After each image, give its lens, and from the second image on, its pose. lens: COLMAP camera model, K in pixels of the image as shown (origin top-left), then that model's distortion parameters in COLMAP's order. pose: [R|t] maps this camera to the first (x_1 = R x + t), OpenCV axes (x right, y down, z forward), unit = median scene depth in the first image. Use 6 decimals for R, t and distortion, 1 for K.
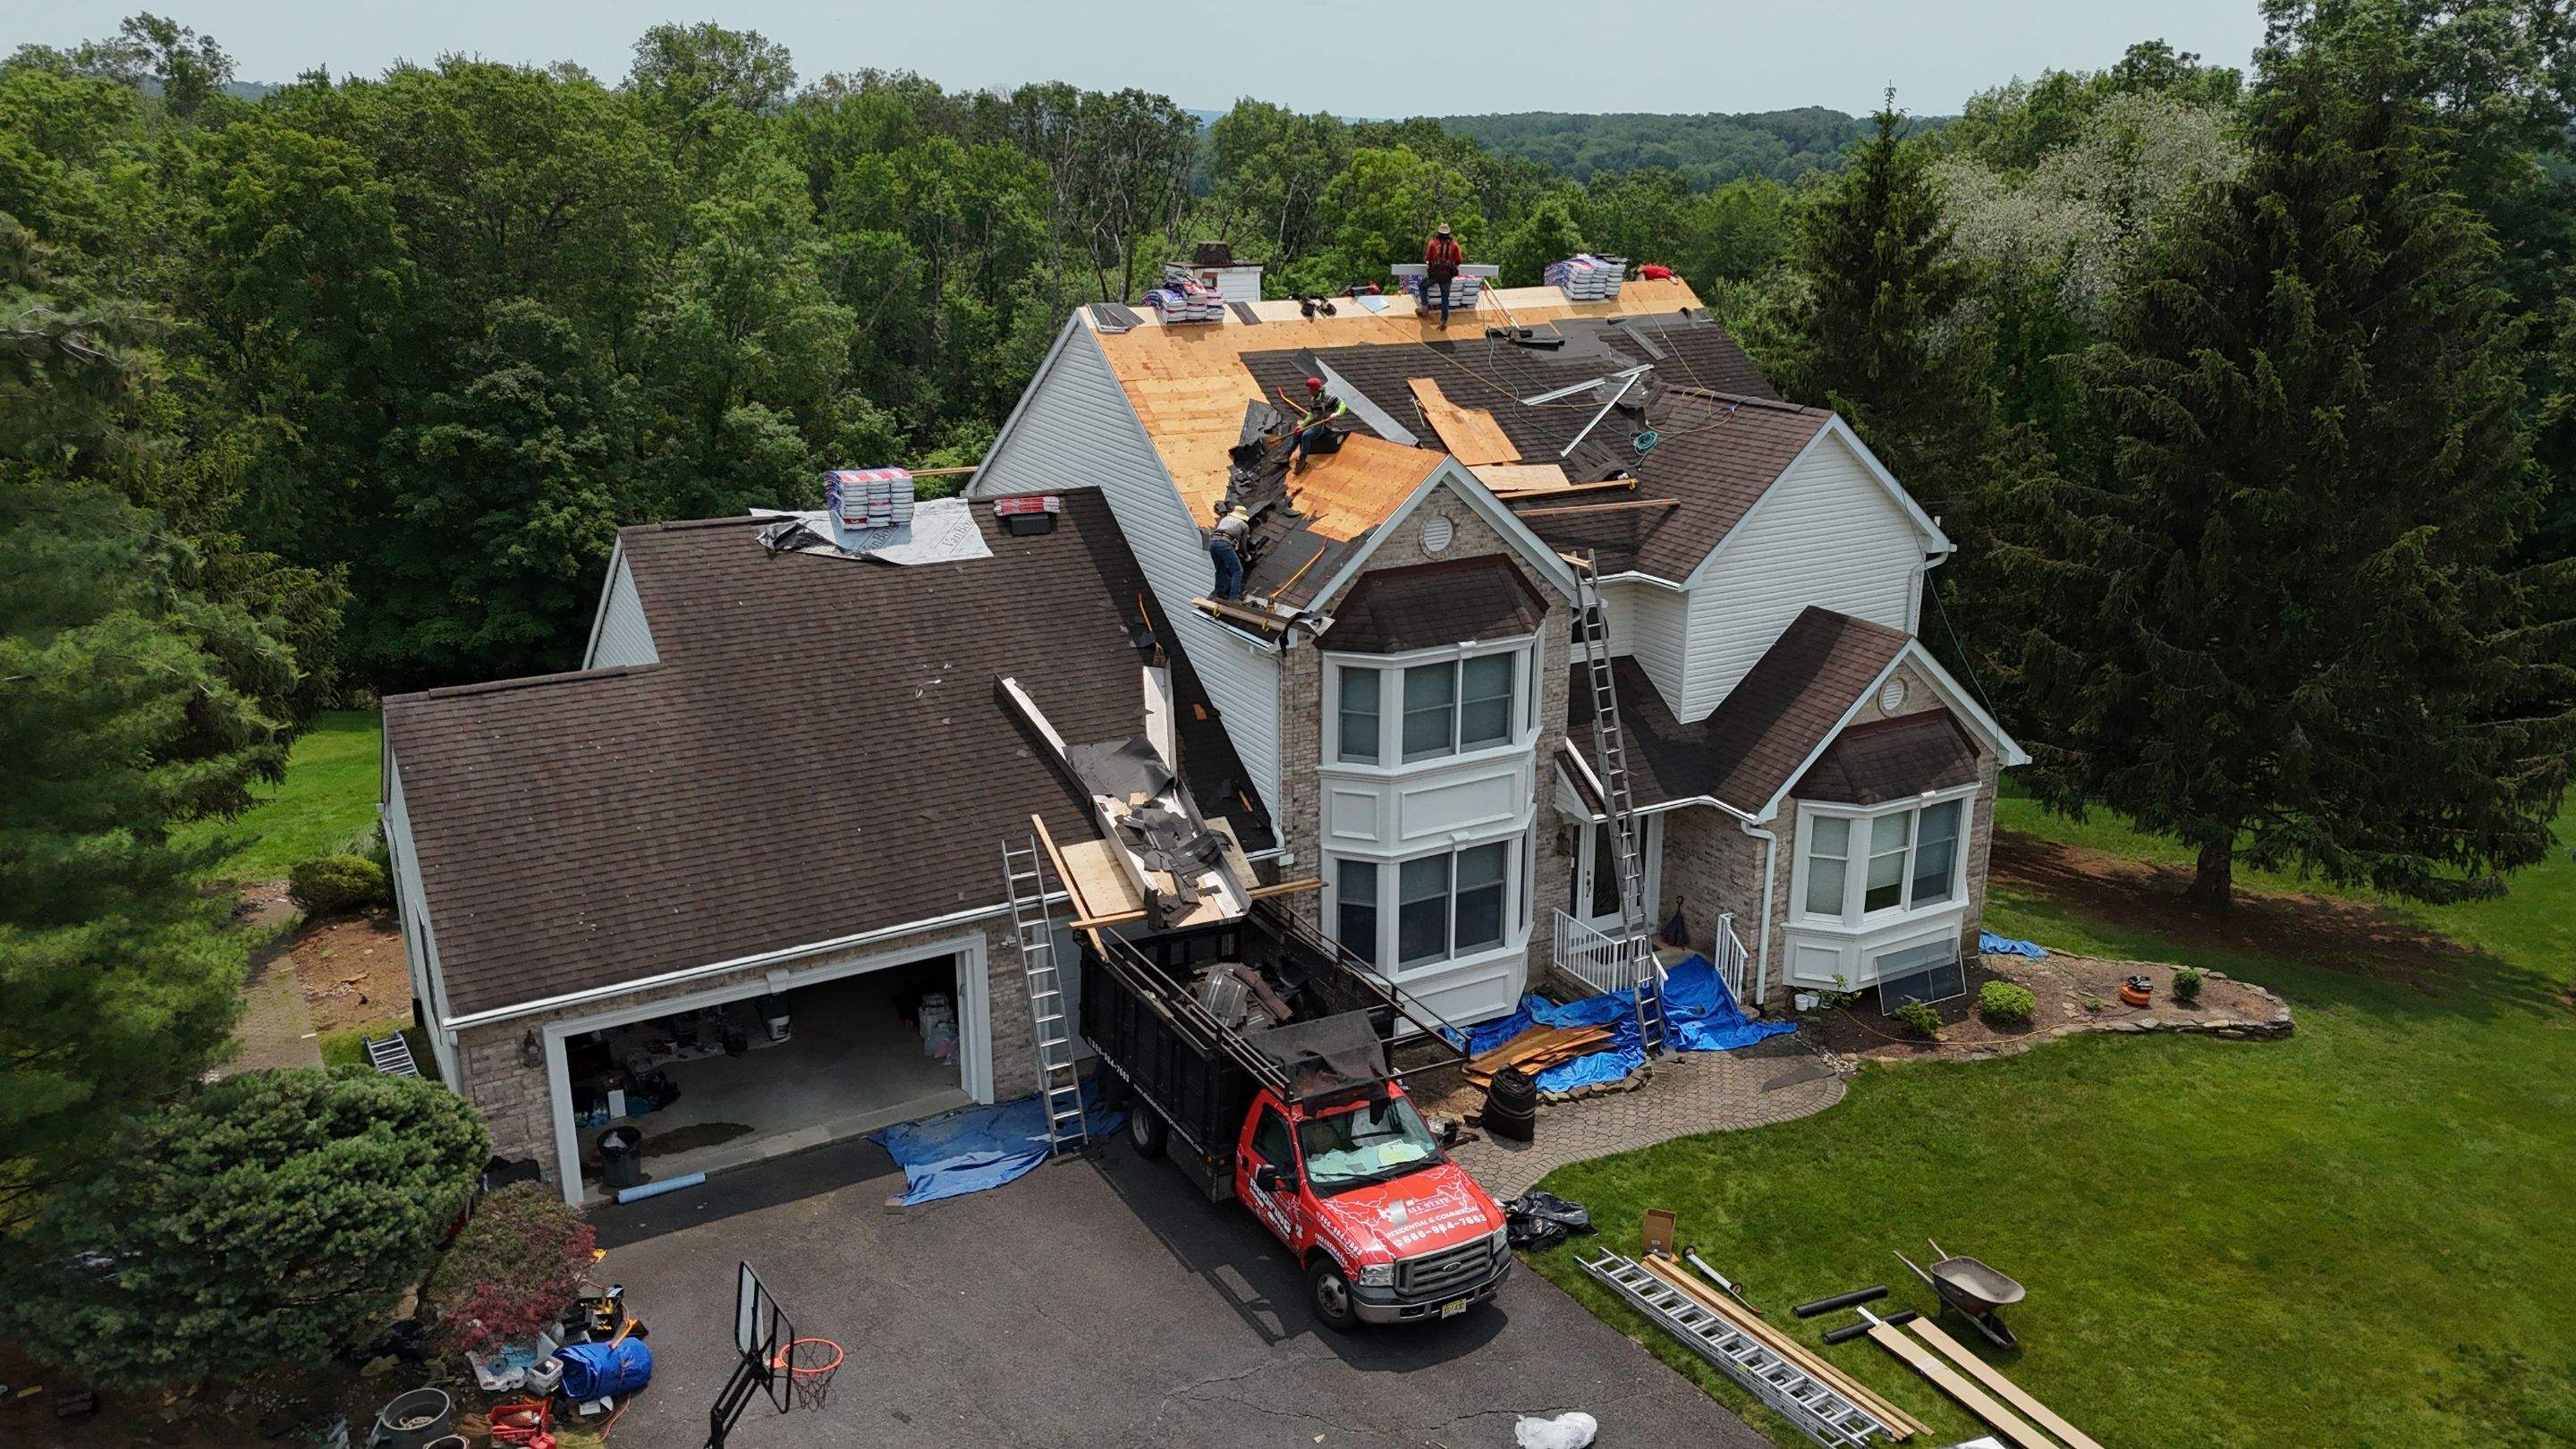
lens RADIAL K [[1903.3, 0, 1289.1], [0, 1903.3, 720.2], [0, 0, 1]] dist [0.038216, -0.018925]
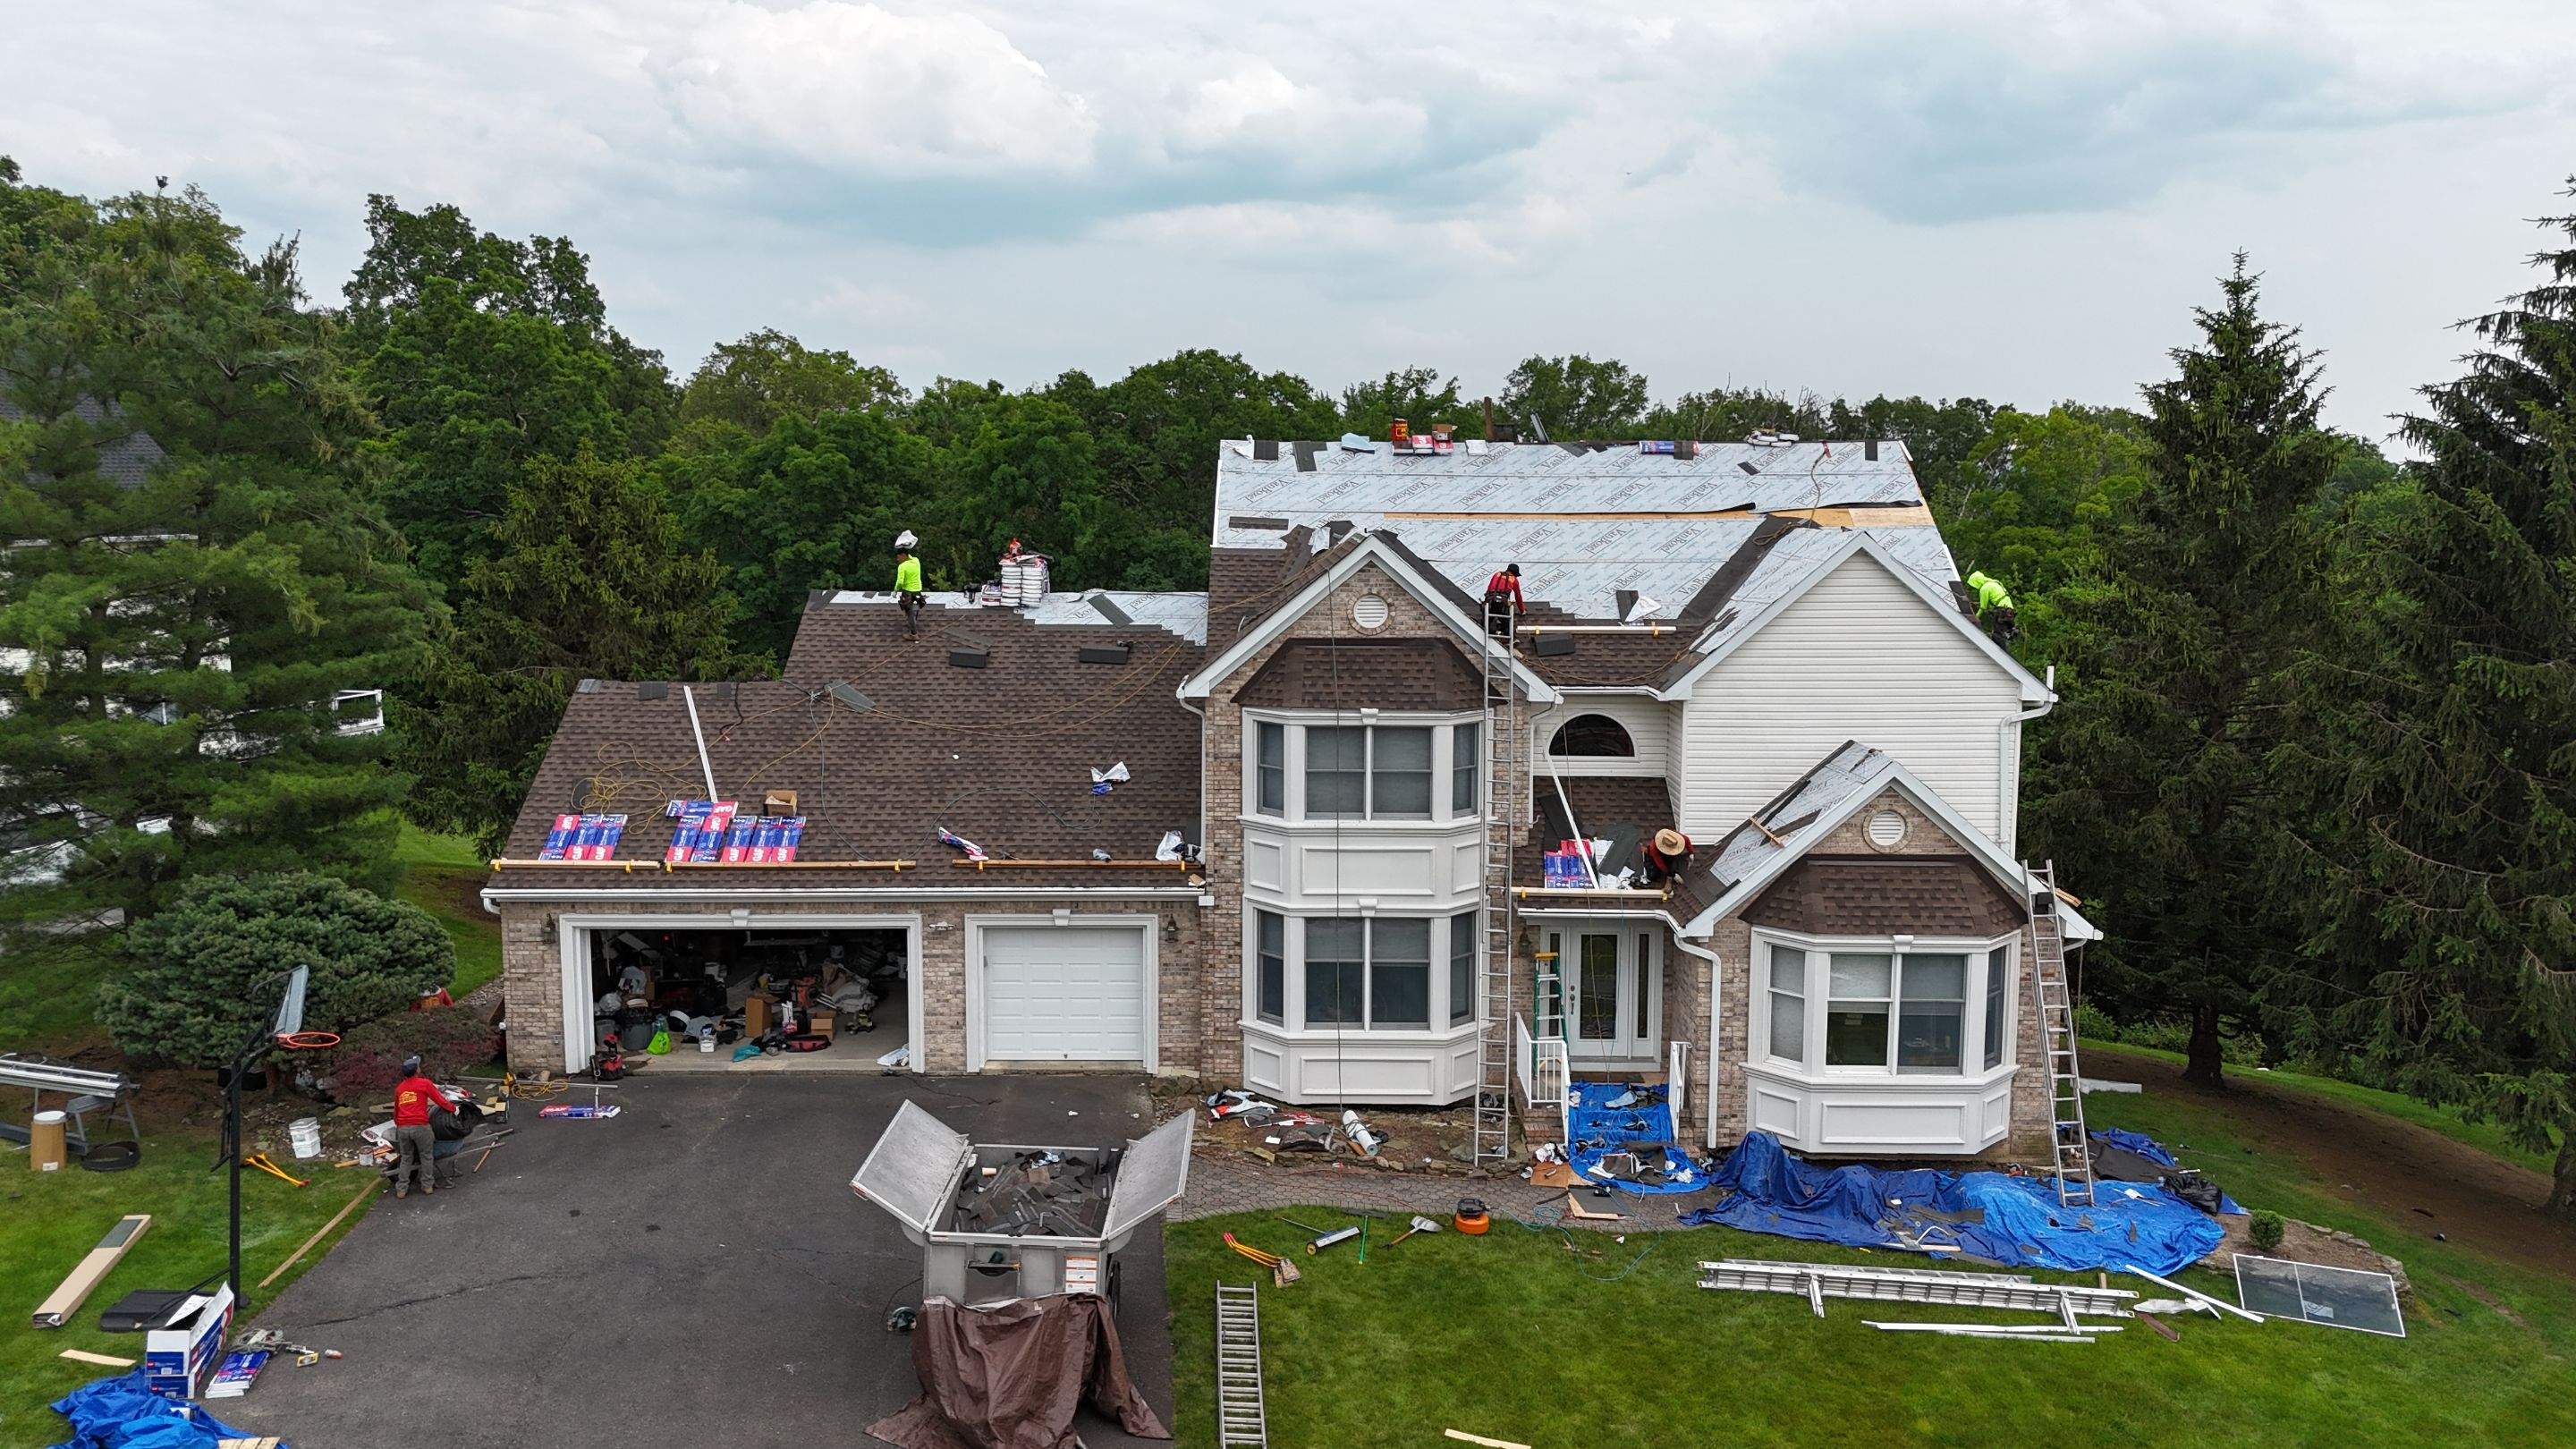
lens RADIAL K [[1903.3, 0, 1275.1], [0, 1903.3, 718.5], [0, 0, 1]] dist [0.038216, -0.018925]
pose [[0.867285, 0.063634, -0.493729, 0.554438], [-0.151481, 0.978499, -0.139978, 0.116637], [0.474205, 0.196192, 0.858276, 0.072264]]
